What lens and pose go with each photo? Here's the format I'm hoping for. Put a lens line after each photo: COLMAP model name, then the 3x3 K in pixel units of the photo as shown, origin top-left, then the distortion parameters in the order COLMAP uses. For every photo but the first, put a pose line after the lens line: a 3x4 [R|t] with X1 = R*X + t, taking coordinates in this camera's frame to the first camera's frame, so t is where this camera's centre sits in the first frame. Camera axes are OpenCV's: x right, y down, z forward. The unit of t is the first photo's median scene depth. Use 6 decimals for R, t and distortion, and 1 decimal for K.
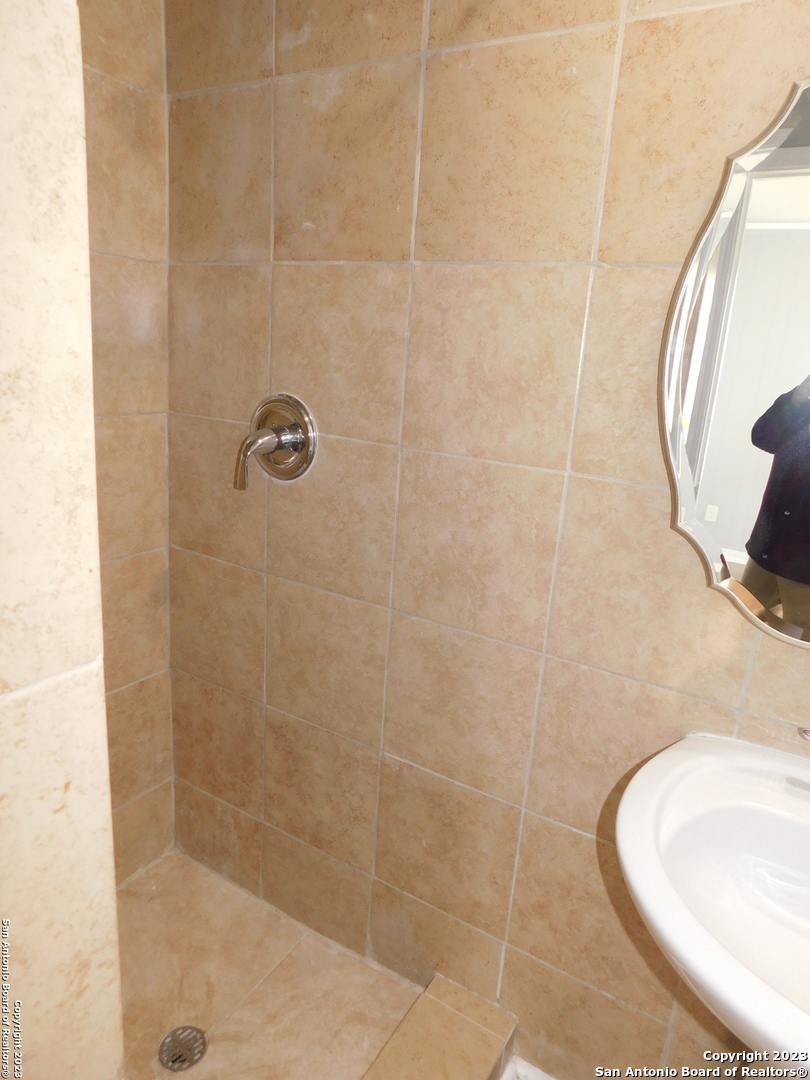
lens RADIAL K [[722.1, 0, 396.4], [0, 722.1, 546.0], [0, 0, 1]] dist [-0.062715, 0.051262]
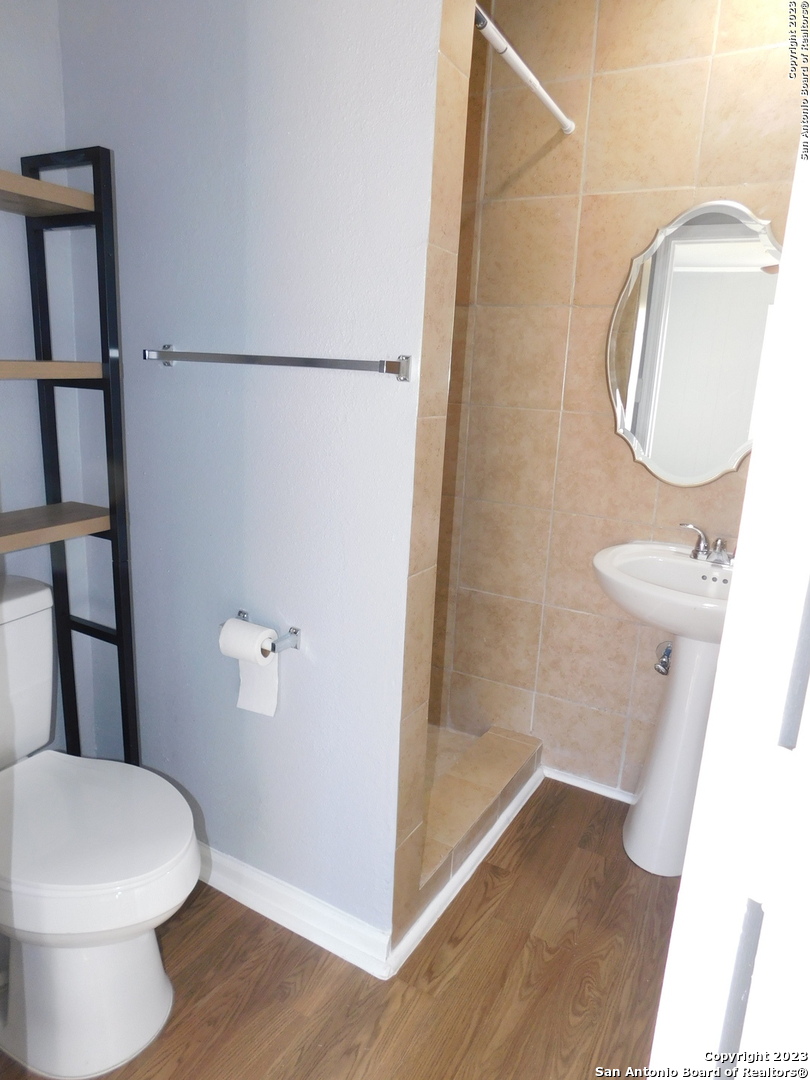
lens RADIAL K [[722.1, 0, 404.3], [0, 722.1, 542.3], [0, 0, 1]] dist [-0.062715, 0.051262]
pose [[0.998781, -0.023537, 0.043381, -0.267619], [0.025694, 0.998426, -0.049854, 0.323091], [-0.042139, 0.050908, 0.997814, -0.863992]]
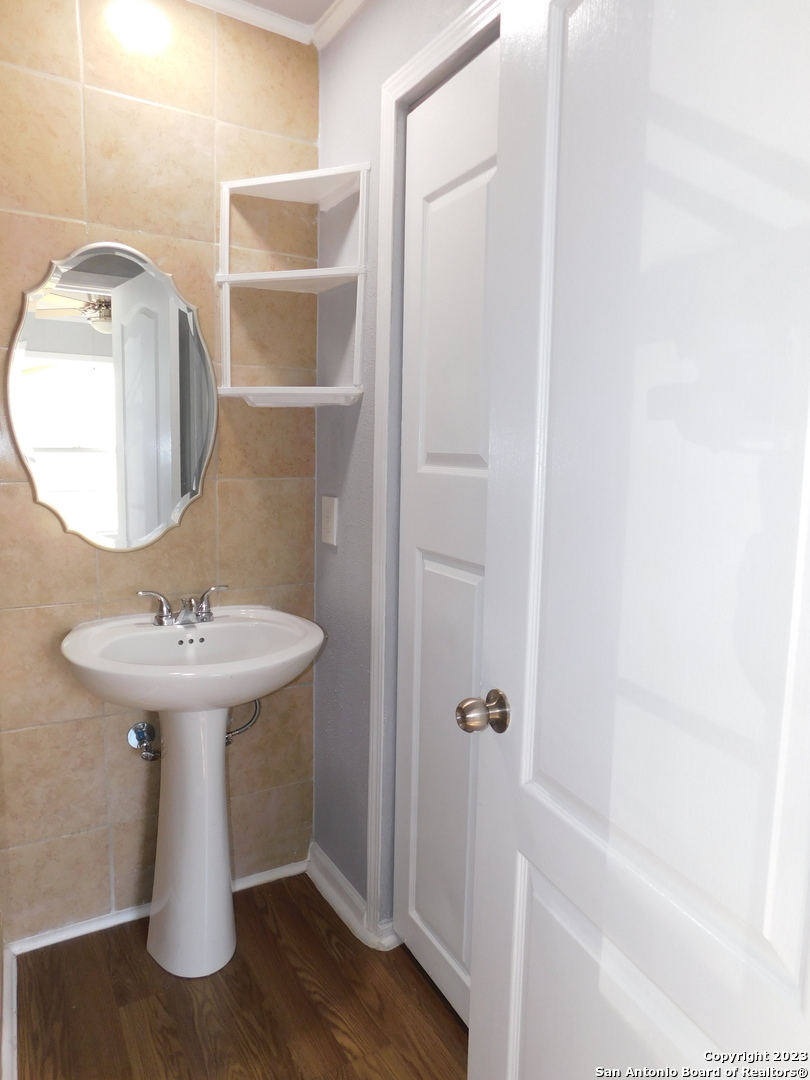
lens RADIAL K [[709.6, 0, 405.2], [0, 709.6, 536.0], [0, 0, 1]] dist [-0.032678, 0.018997]
pose [[0.439192, -0.171326, 0.881906, -0.604447], [0.260229, 0.963825, 0.057646, 0.155697], [-0.859879, 0.204180, 0.467888, -0.423032]]
